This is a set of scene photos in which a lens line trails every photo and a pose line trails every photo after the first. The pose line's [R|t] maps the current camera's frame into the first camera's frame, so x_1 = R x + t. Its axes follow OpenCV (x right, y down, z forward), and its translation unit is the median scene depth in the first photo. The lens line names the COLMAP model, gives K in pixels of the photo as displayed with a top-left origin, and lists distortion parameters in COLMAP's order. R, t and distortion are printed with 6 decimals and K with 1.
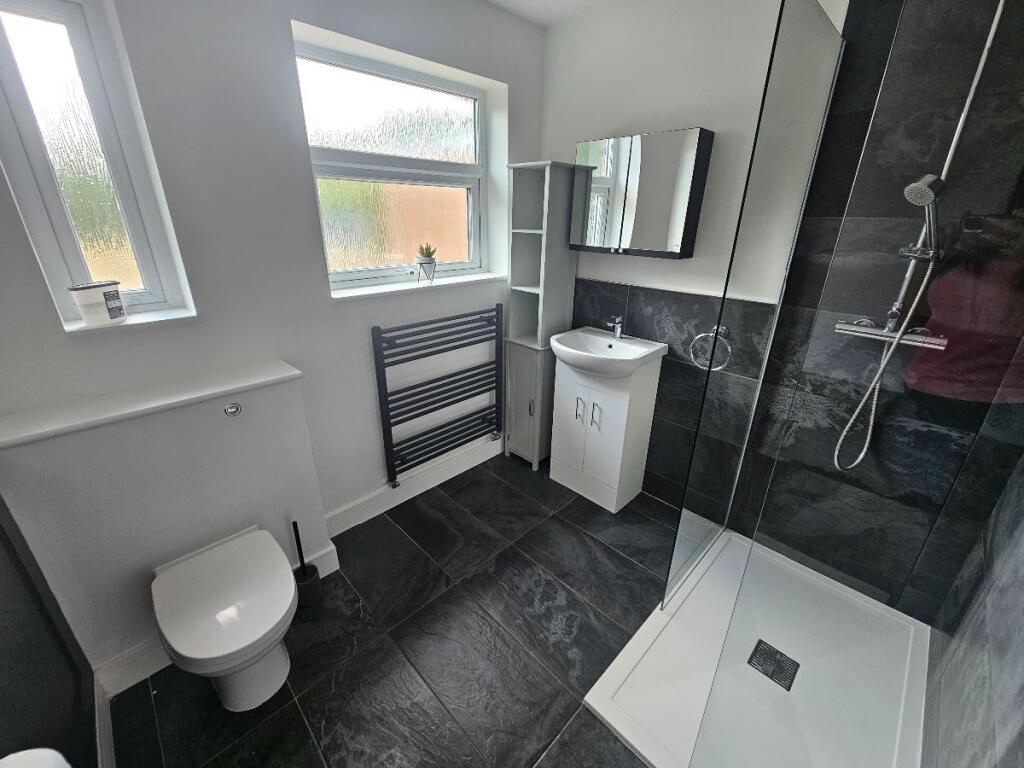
lens RADIAL K [[418.7, 0, 509.1], [0, 418.7, 382.5], [0, 0, 1]] dist [0.003008, 0.000477]
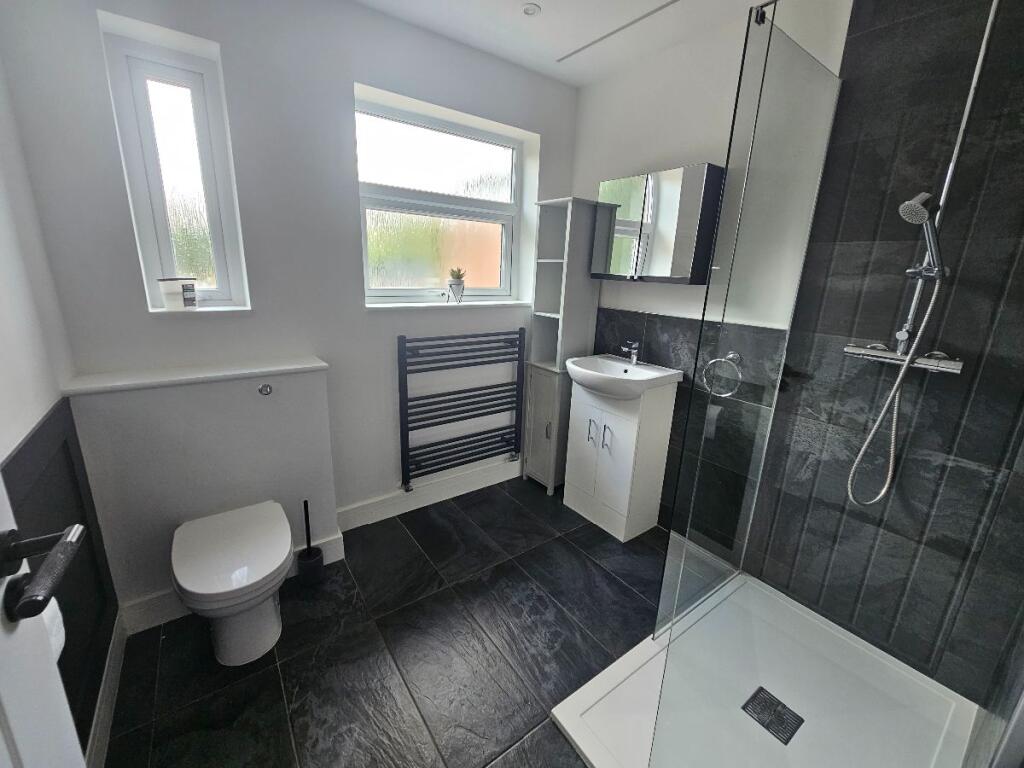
lens RADIAL K [[418.7, 0, 509.1], [0, 418.7, 382.5], [0, 0, 1]] dist [0.003008, 0.000477]
pose [[0.987820, 0.062892, -0.142323, 0.125533], [-0.079915, 0.989883, -0.117242, 0.094833], [0.133509, 0.127188, 0.982852, -0.037677]]
